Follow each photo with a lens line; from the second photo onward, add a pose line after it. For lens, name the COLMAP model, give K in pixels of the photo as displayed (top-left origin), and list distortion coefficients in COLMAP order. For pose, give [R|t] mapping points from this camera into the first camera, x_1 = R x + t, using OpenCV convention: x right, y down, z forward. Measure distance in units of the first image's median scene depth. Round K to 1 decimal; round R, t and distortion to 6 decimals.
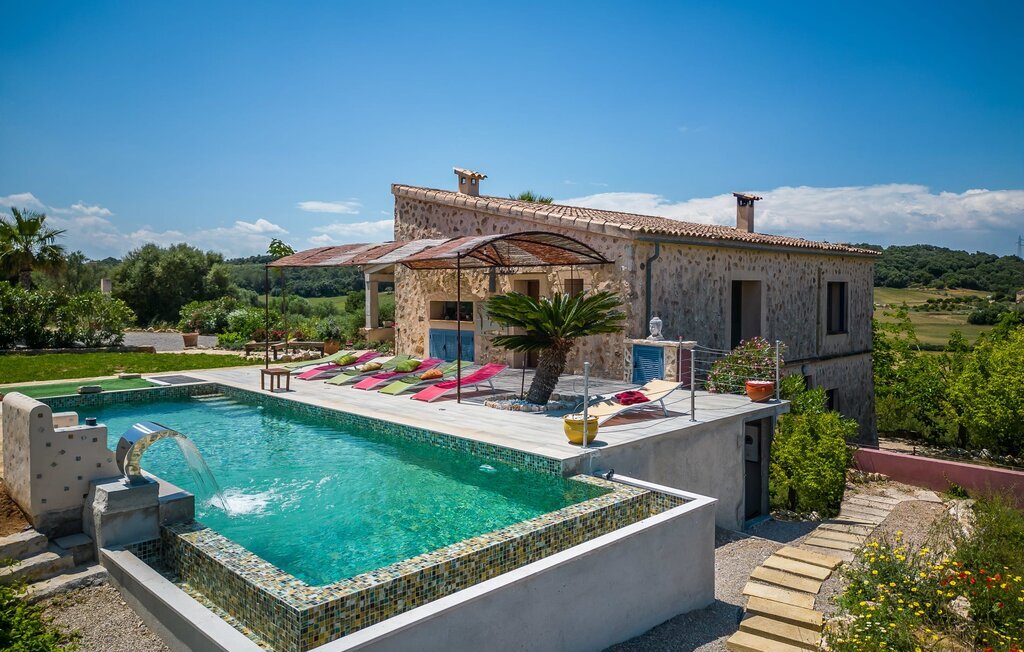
lens RADIAL K [[730.6, 0, 525.4], [0, 730.6, 301.2], [0, 0, 1]] dist [0.062209, -0.062830]
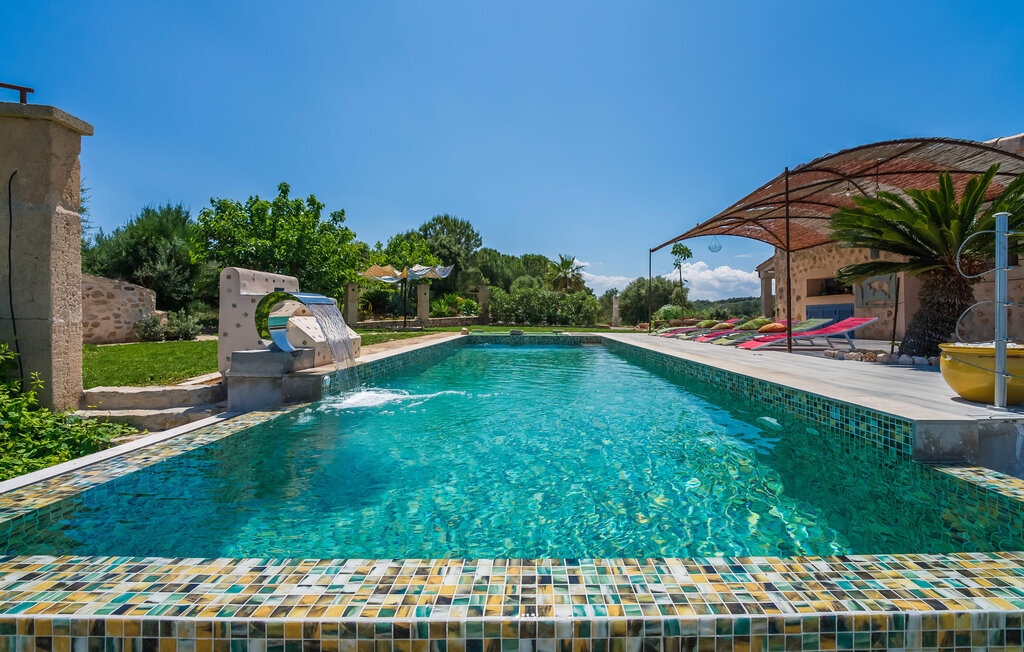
lens RADIAL K [[434.9, 0, 535.3], [0, 434.9, 318.0], [0, 0, 1]] dist [-0.009143, -0.000335]
pose [[0.712817, 0.002972, -0.701344, 0.041520], [-0.017103, 0.999767, -0.013147, 0.101169], [0.701142, 0.021367, 0.712702, 0.412694]]
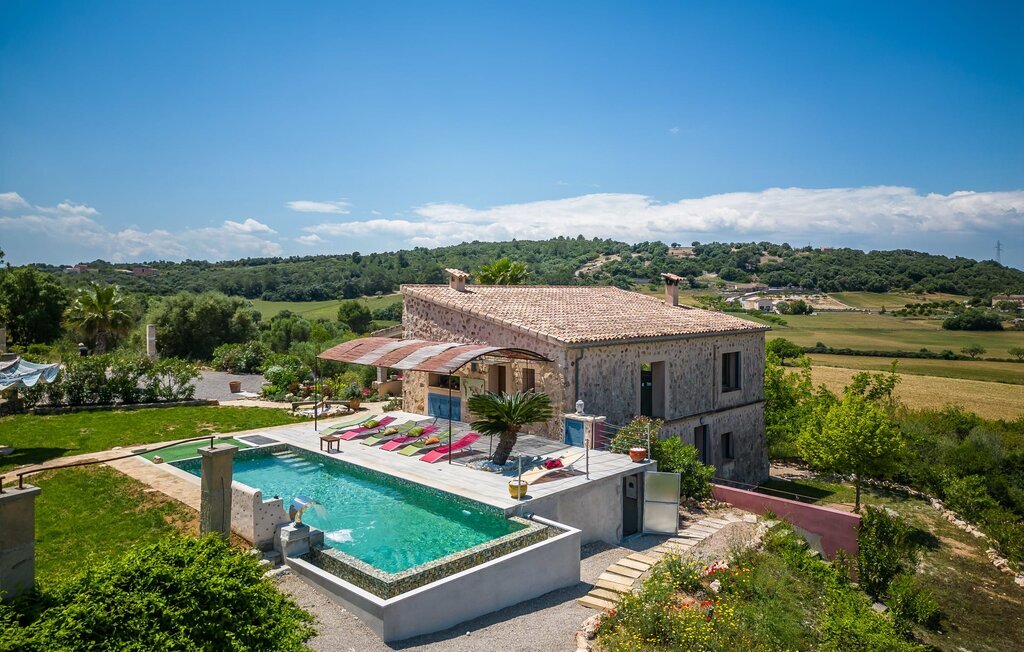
lens RADIAL K [[730.6, 0, 525.4], [0, 730.6, 301.2], [0, 0, 1]] dist [0.062209, -0.062830]
pose [[0.999892, 0.001628, 0.014606, 0.045802], [-0.001631, 0.999999, 0.000160, -0.197413], [-0.014605, -0.000184, 0.999893, -0.553064]]
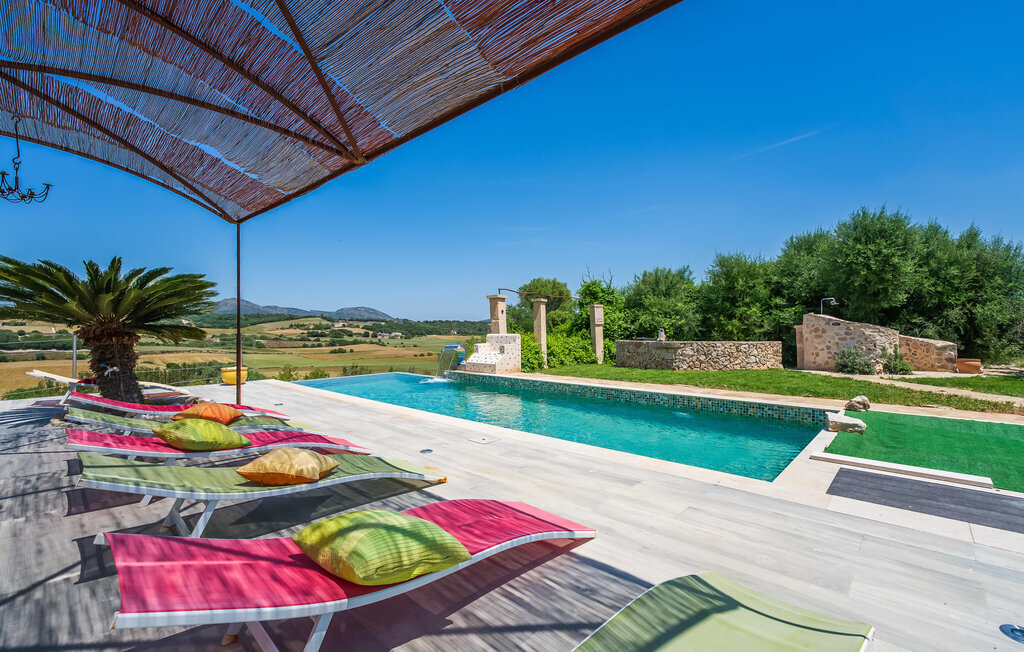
lens RADIAL K [[438.4, 0, 512.0], [0, 438.4, 326.0], [0, 0, 1]] dist [-0.018521, -0.000267]
pose [[-0.999701, 0.006619, -0.023545, -0.330309], [0.006261, 0.999864, 0.015232, 0.036722], [0.023643, 0.015080, -0.999607, 1.327135]]
